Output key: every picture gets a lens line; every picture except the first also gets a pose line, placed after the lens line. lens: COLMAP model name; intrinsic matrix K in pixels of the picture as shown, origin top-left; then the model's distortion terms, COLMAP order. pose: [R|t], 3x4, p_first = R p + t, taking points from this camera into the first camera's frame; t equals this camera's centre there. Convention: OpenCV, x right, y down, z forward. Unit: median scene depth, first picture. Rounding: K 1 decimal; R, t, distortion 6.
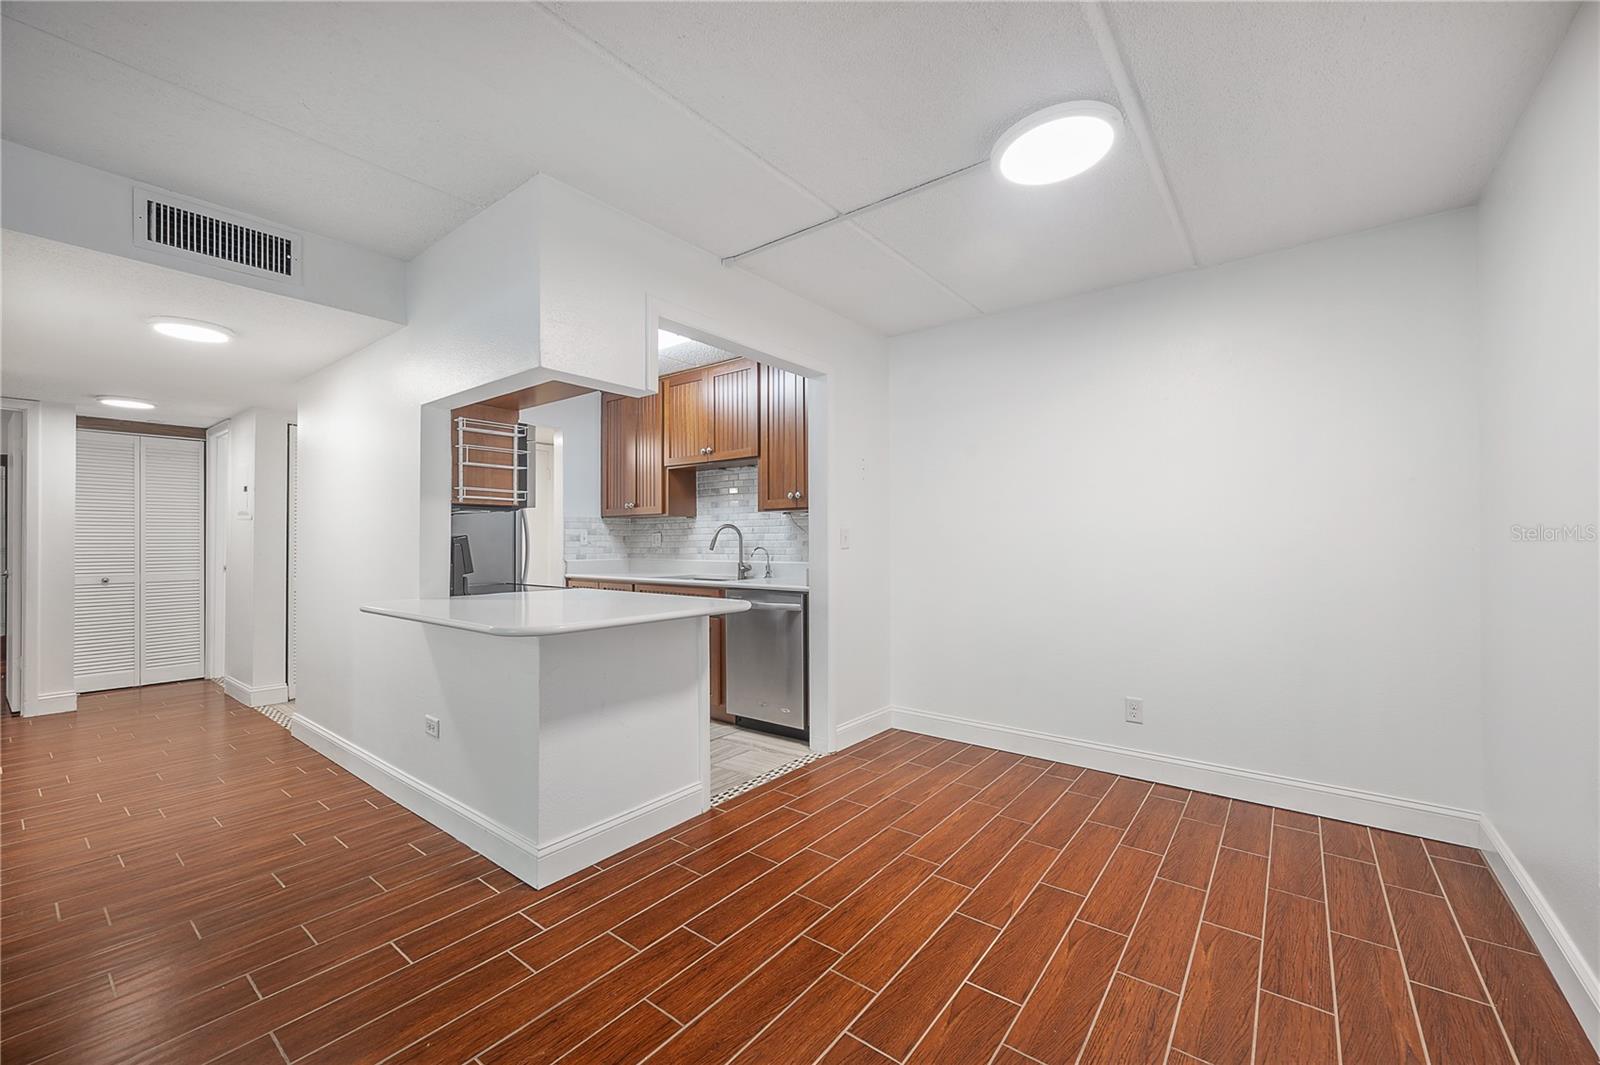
lens RADIAL K [[628.2, 0, 802.3], [0, 628.2, 537.0], [0, 0, 1]] dist [0.001060, 0.000087]
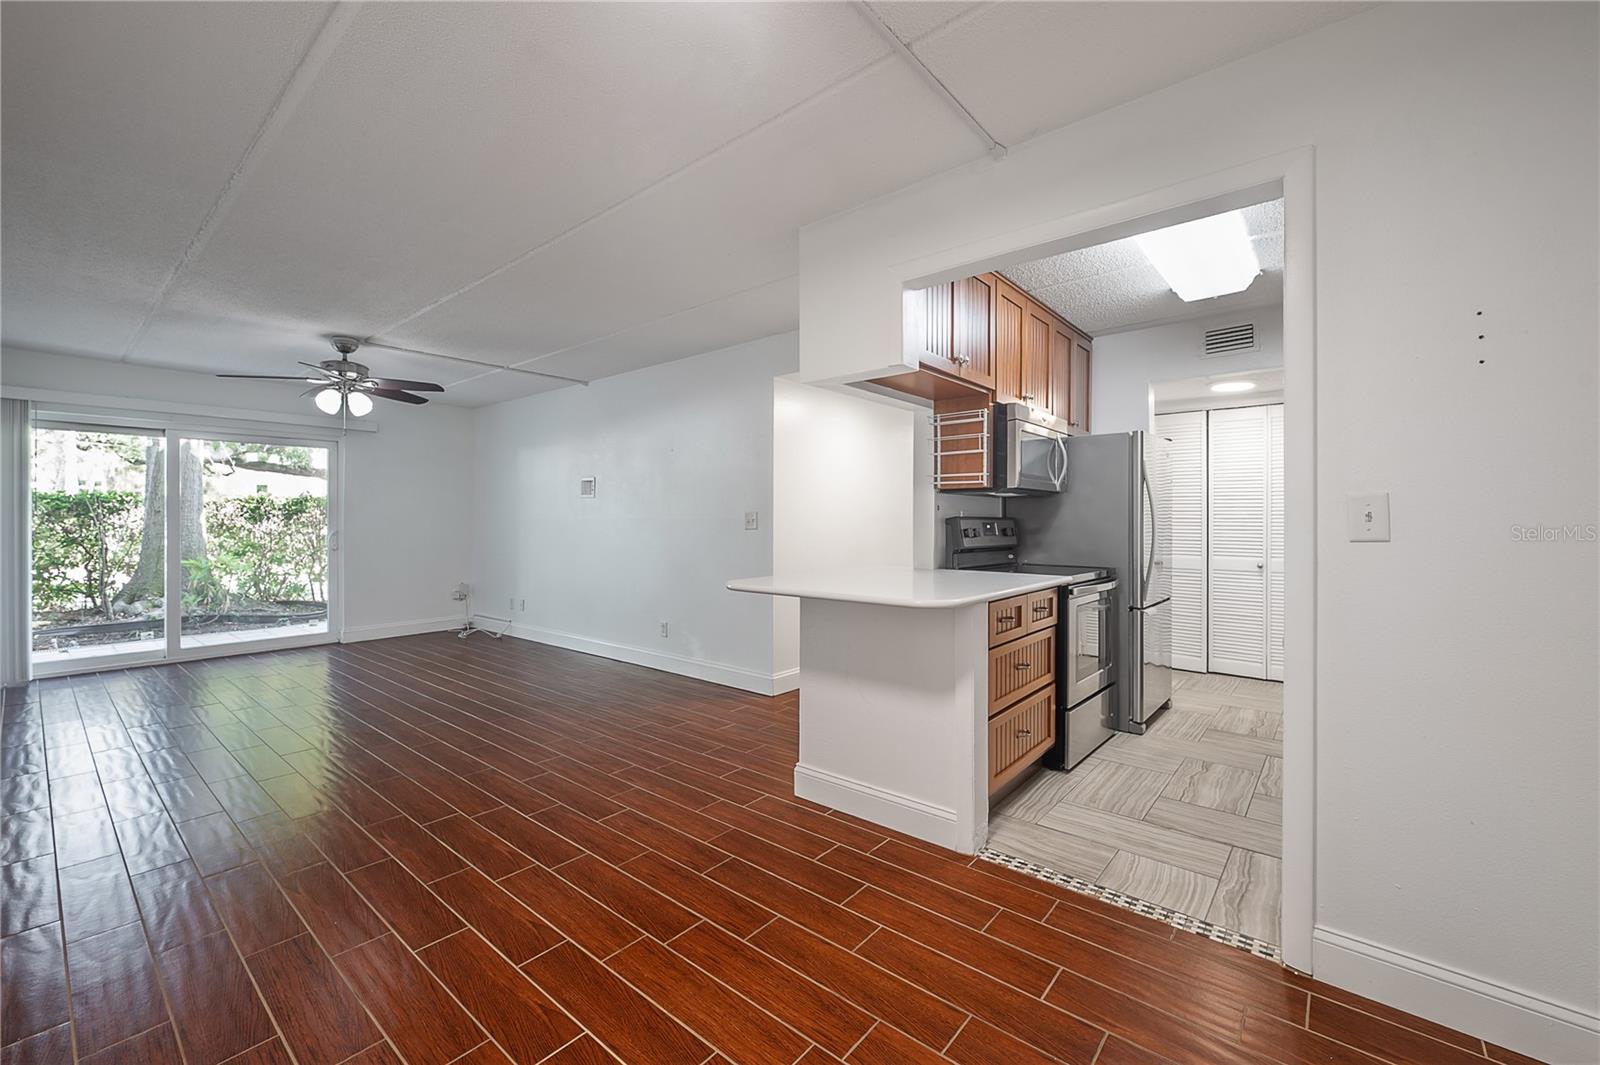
lens RADIAL K [[659.6, 0, 791.6], [0, 659.6, 517.2], [0, 0, 1]] dist [-0.001714, 0.000281]
pose [[-0.034790, -0.001465, -0.999394, 0.418728], [0.003296, 0.999993, -0.001581, 0.000157], [0.999389, -0.003349, -0.034785, 0.476028]]
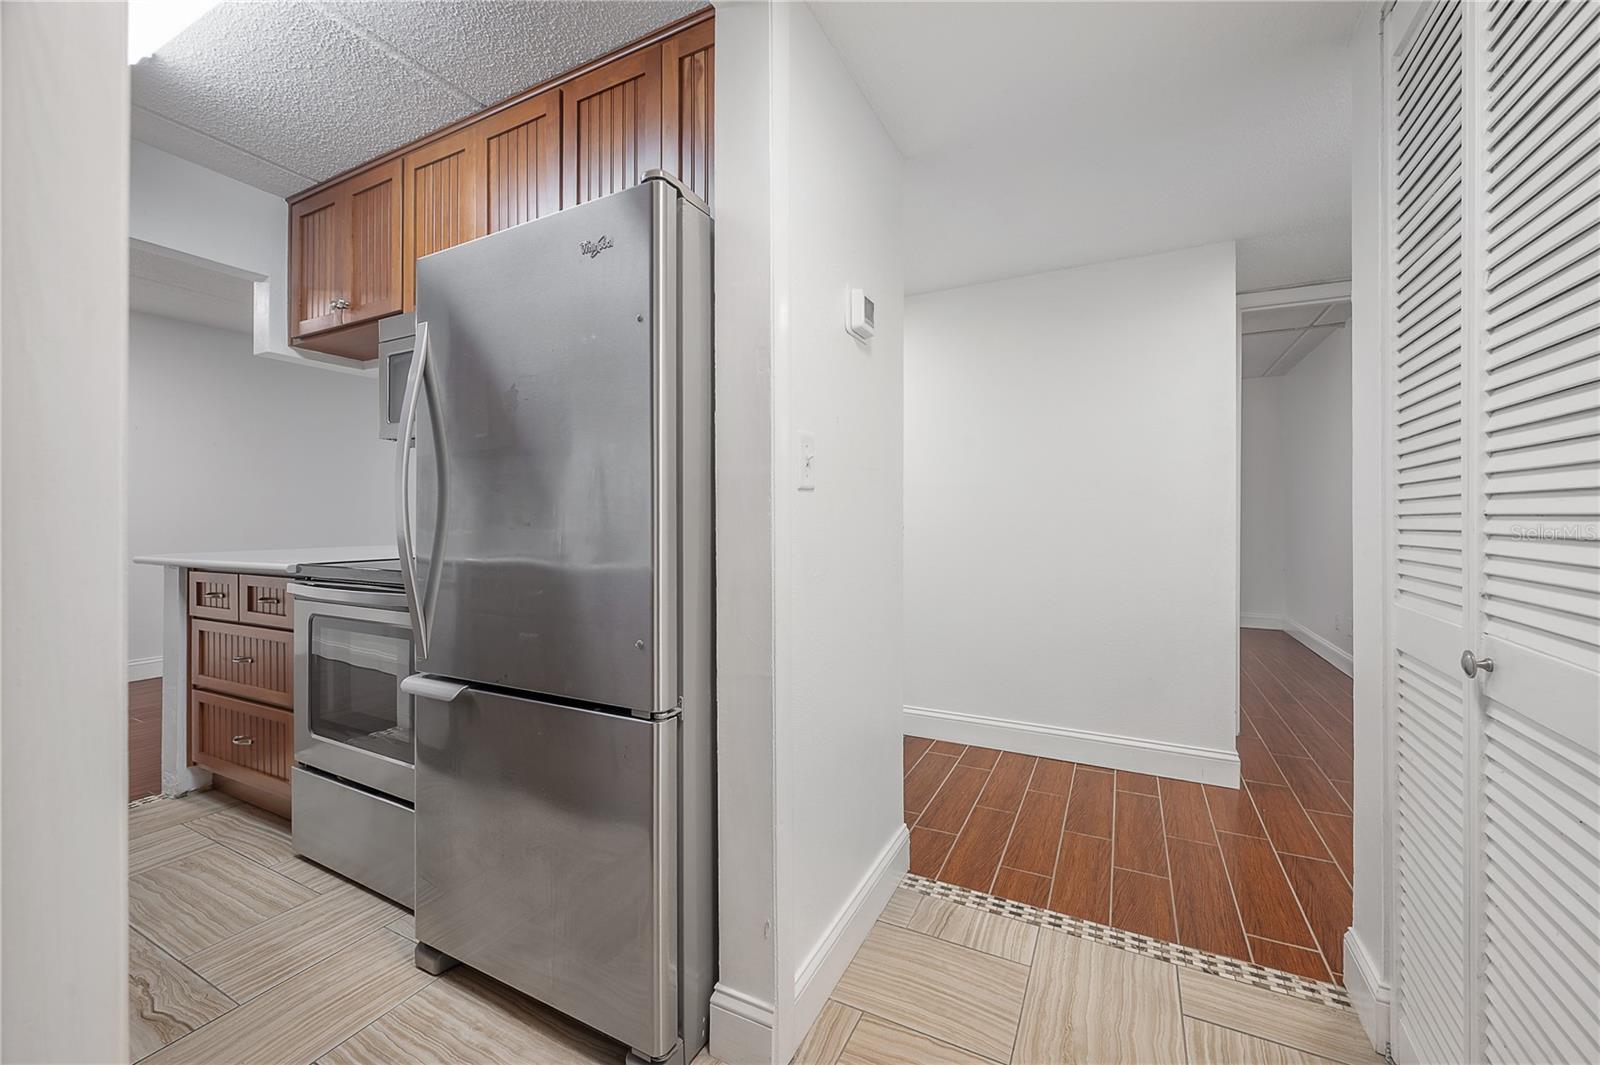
lens RADIAL K [[649.5, 0, 799.4], [0, 649.5, 512.0], [0, 0, 1]] dist [0.000839, 0.000169]
pose [[-0.984209, 0.007811, -0.176835, -0.521981], [0.010666, 0.999828, -0.015198, 0.034310], [0.176686, -0.016844, -0.984123, 1.234910]]
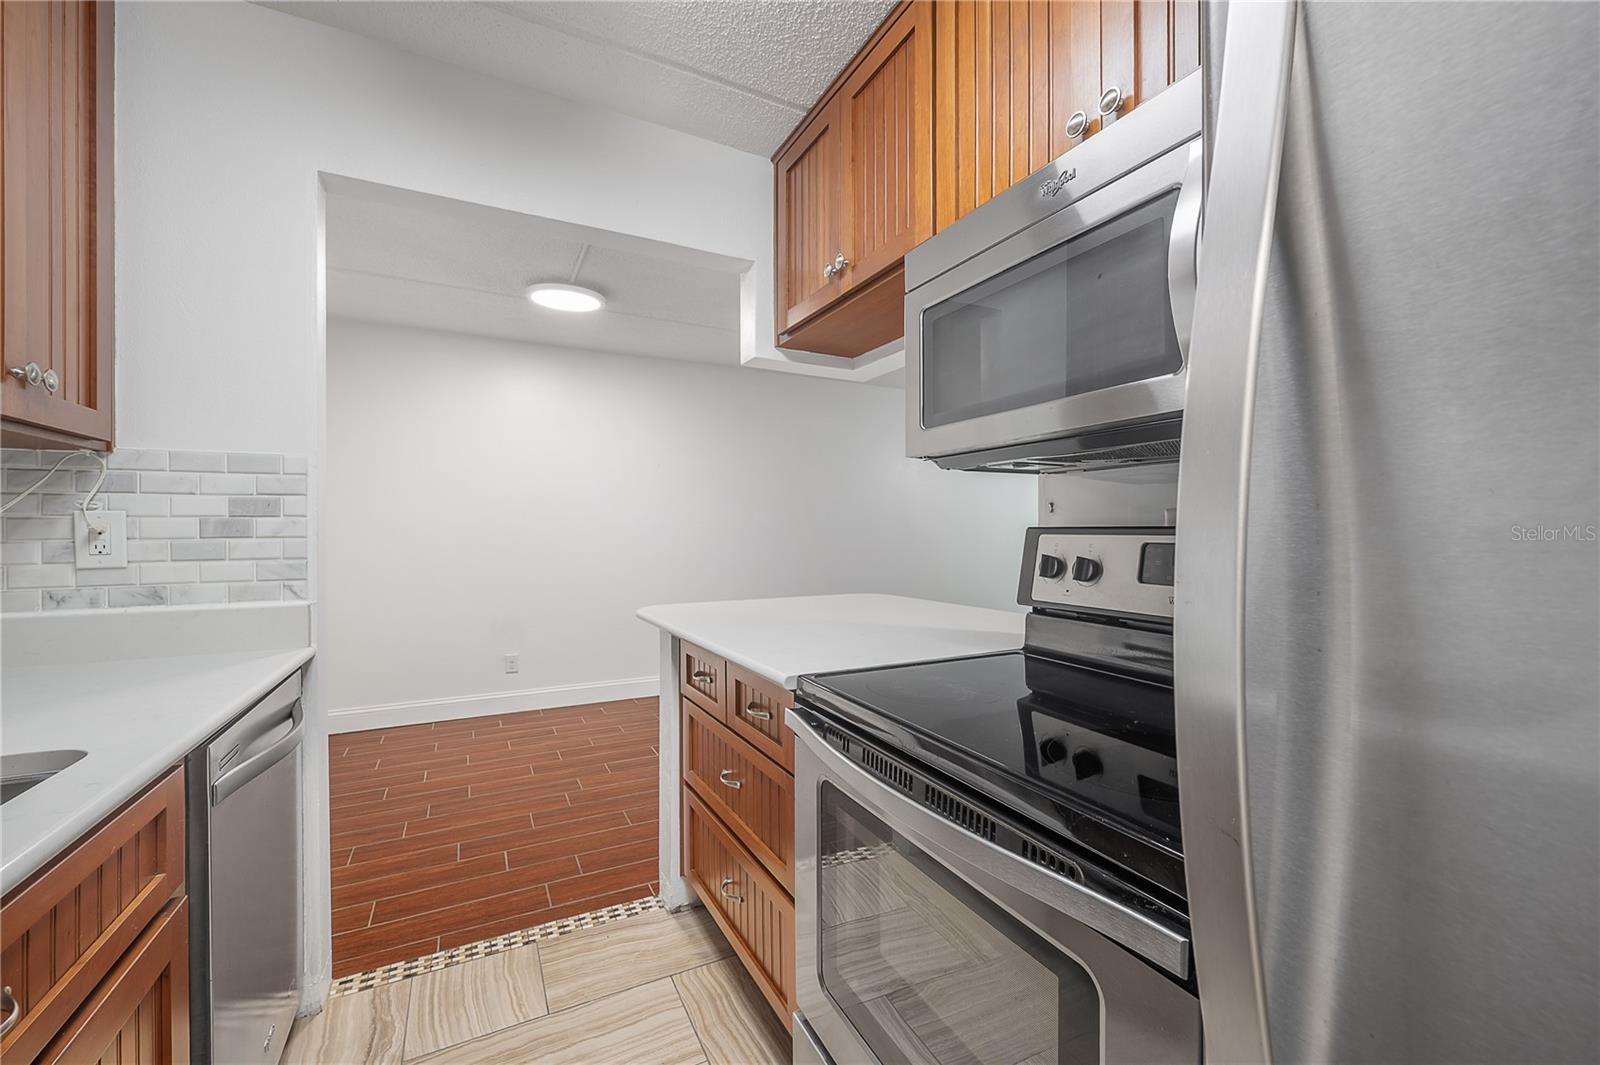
lens RADIAL K [[638.7, 0, 818.8], [0, 638.7, 532.3], [0, 0, 1]] dist [0.000268, -0.000154]
pose [[-0.920449, 0.006923, 0.390801, -0.371899], [0.004409, 0.999963, -0.007330, 0.003332], [-0.390838, -0.005024, -0.920446, 0.972276]]
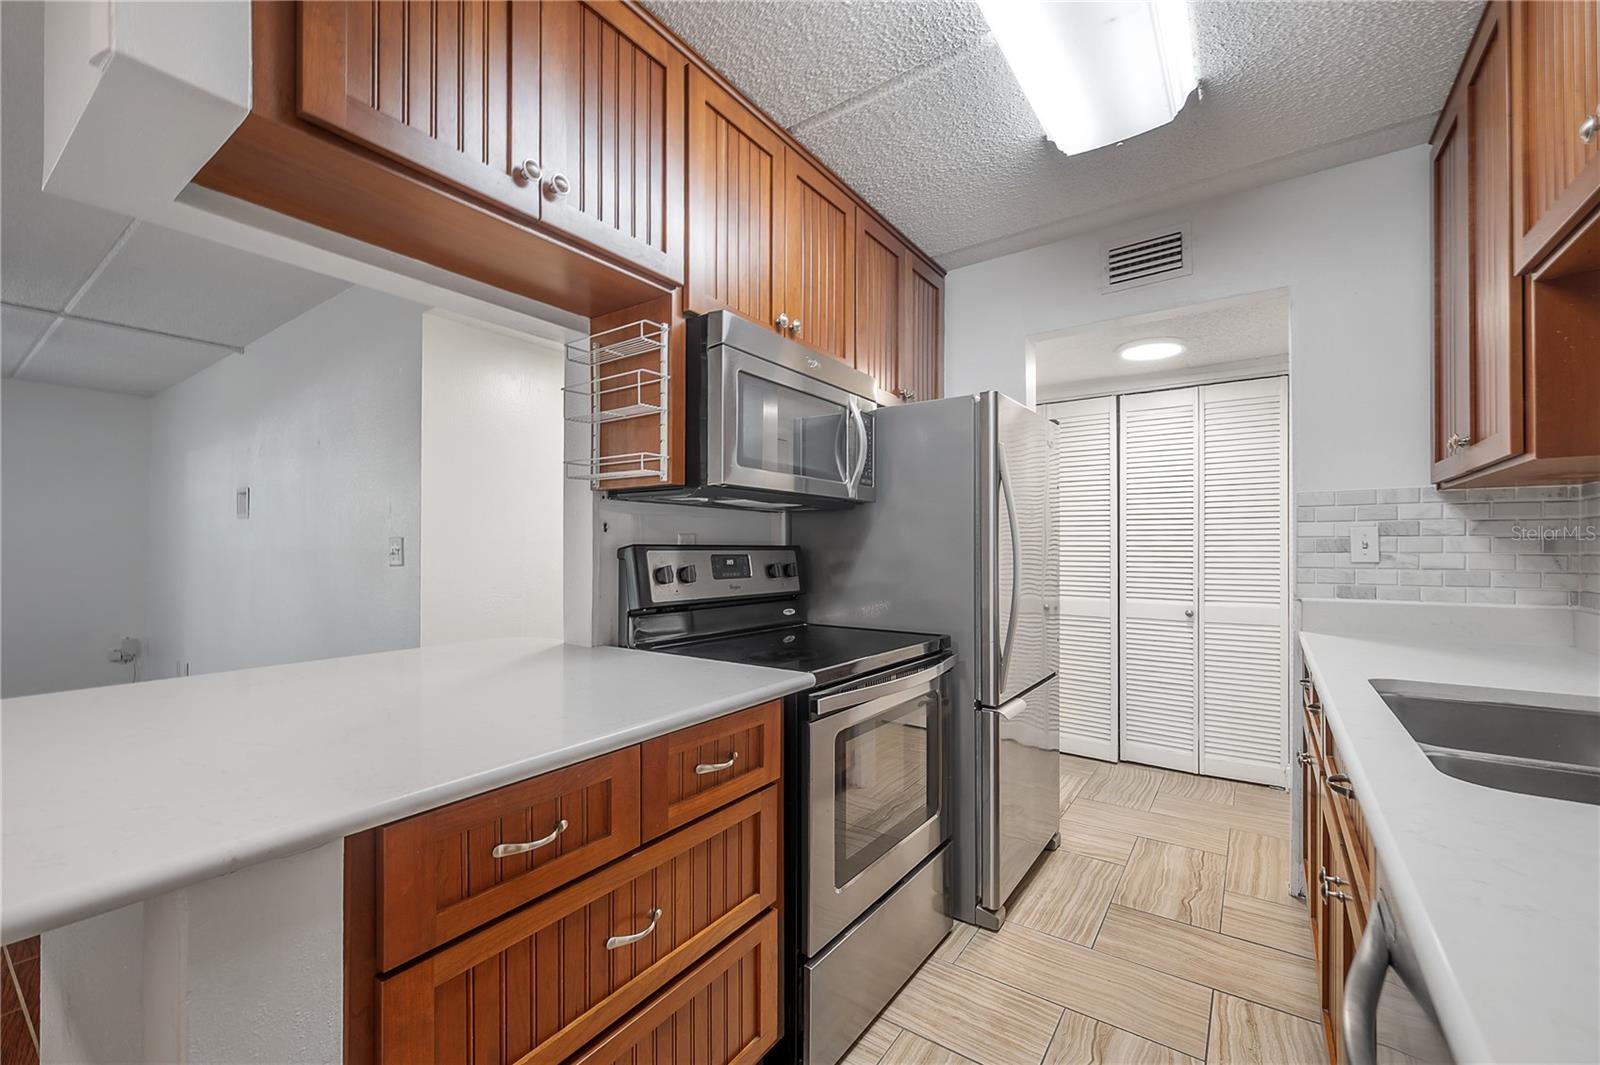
lens RADIAL K [[650.1, 0, 787.8], [0, 650.1, 546.0], [0, 0, 1]] dist [-0.000300, 0.000078]
pose [[0.041670, -0.001704, -0.999130, 0.046912], [0.005949, 0.999981, -0.001457, 0.001129], [0.999114, -0.005883, 0.041679, 0.709092]]
